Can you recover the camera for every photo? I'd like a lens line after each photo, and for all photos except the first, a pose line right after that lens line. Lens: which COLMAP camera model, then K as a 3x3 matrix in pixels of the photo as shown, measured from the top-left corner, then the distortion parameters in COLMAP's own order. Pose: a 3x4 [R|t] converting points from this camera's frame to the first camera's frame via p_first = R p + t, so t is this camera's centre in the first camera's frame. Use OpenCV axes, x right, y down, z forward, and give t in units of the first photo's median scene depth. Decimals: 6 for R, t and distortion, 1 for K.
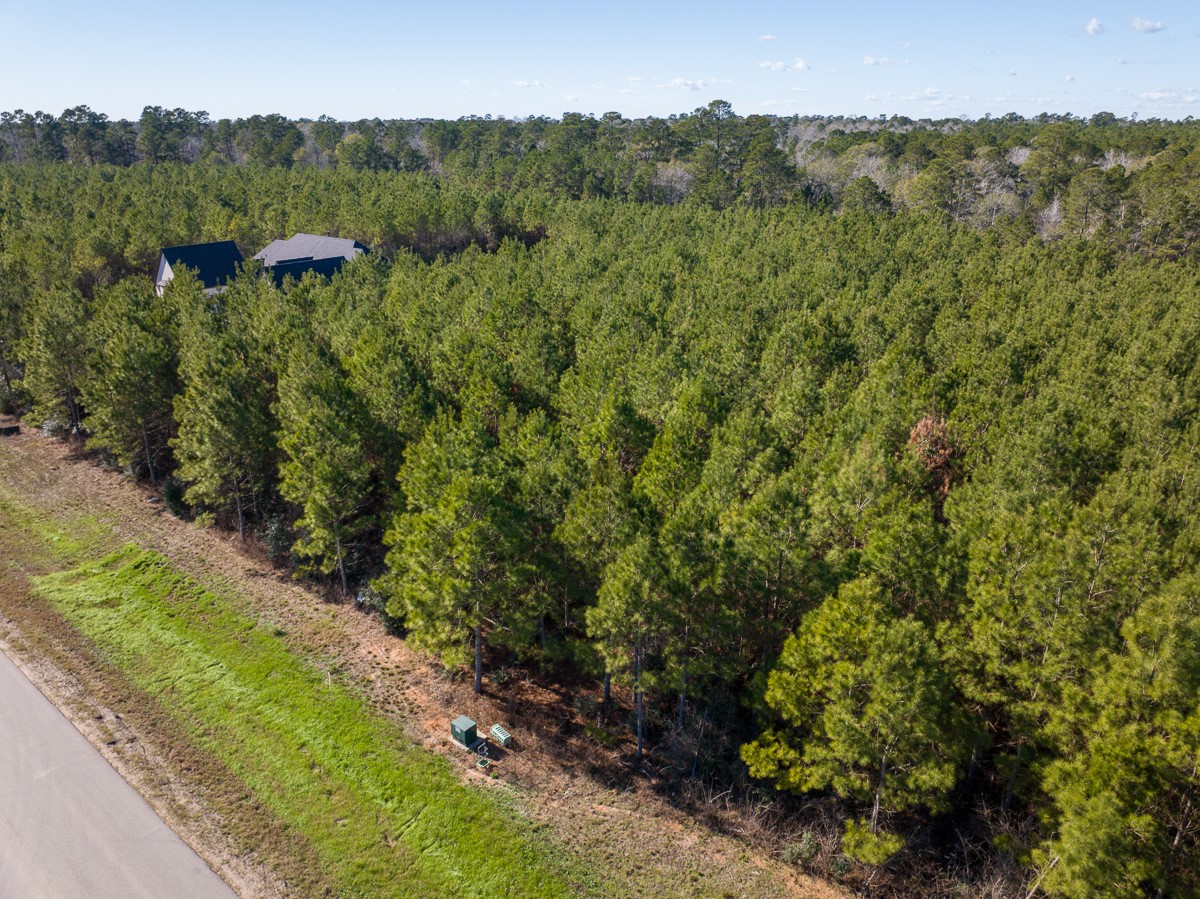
lens RADIAL K [[877.9, 0, 605.5], [0, 877.9, 405.8], [0, 0, 1]] dist [-0.019171, 0.007870]
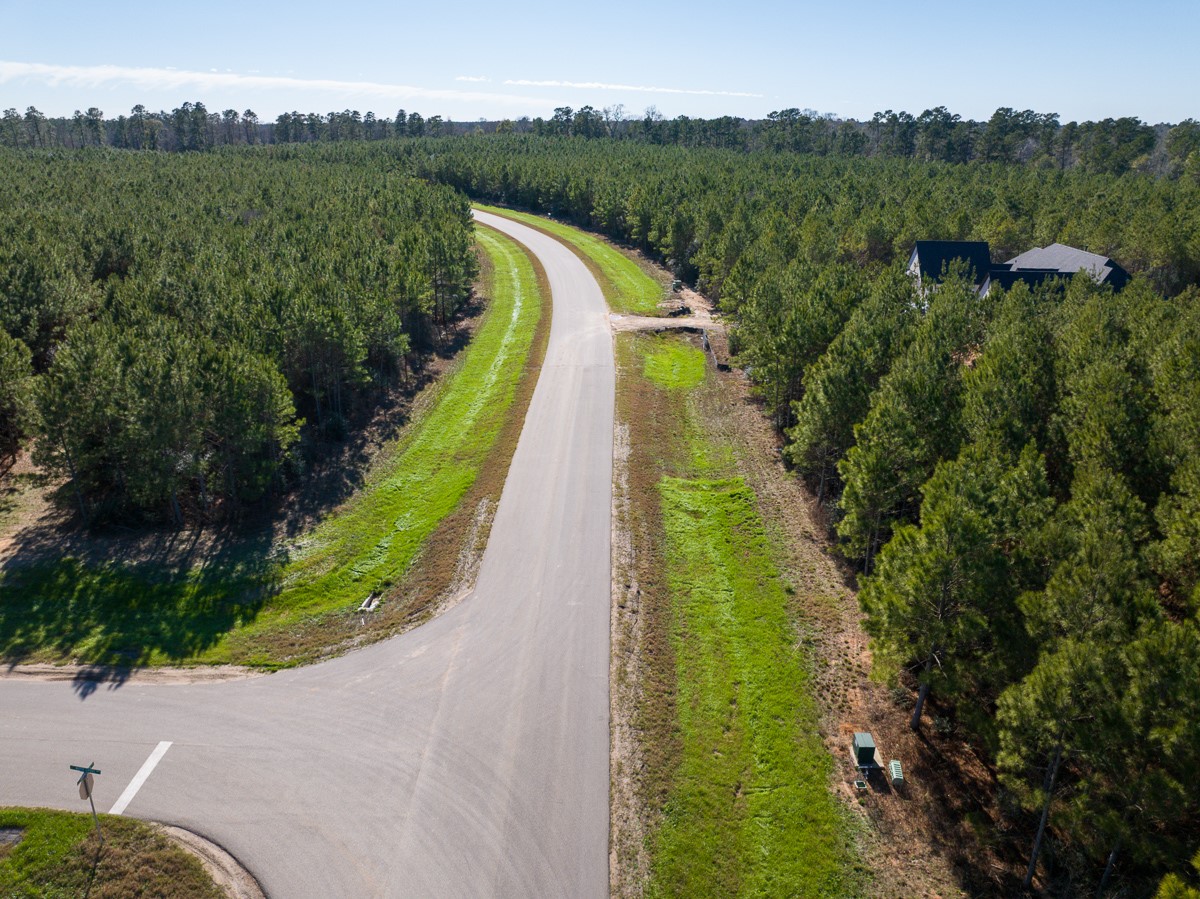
lens RADIAL K [[877.9, 0, 605.5], [0, 877.9, 405.8], [0, 0, 1]] dist [-0.019171, 0.007870]
pose [[0.628132, 0.252078, -0.736144, 0.254202], [-0.253581, 0.960737, 0.112612, -0.029374], [0.735627, 0.115937, 0.667391, 0.083602]]
